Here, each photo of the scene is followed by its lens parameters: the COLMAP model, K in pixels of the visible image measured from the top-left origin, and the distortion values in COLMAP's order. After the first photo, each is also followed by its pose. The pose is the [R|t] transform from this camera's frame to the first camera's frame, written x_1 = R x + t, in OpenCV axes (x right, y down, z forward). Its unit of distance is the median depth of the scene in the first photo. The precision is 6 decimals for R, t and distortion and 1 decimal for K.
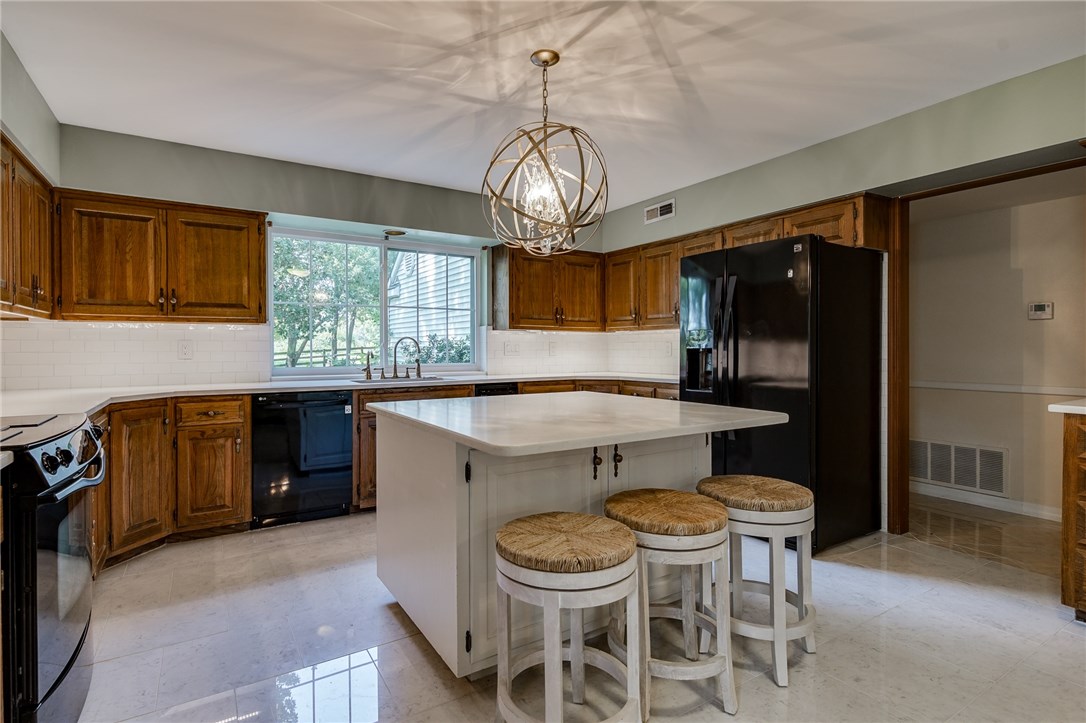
lens RADIAL K [[539.6, 0, 542.2], [0, 539.6, 351.9], [0, 0, 1]] dist [0.013569, -0.002123]
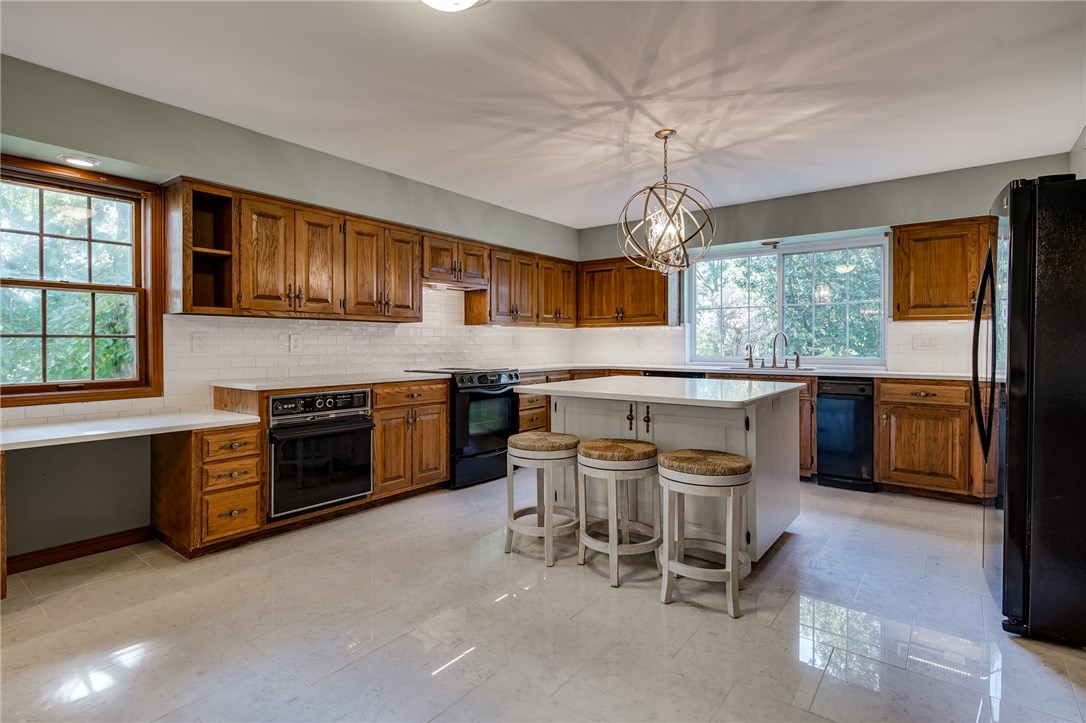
lens RADIAL K [[539.6, 0, 516.8], [0, 539.6, 344.3], [0, 0, 1]] dist [0.013569, -0.002123]
pose [[0.322168, 0.004387, -0.946672, 0.905413], [-0.005827, 0.999980, 0.002651, -0.001726], [0.946665, 0.004662, 0.322187, 0.144168]]
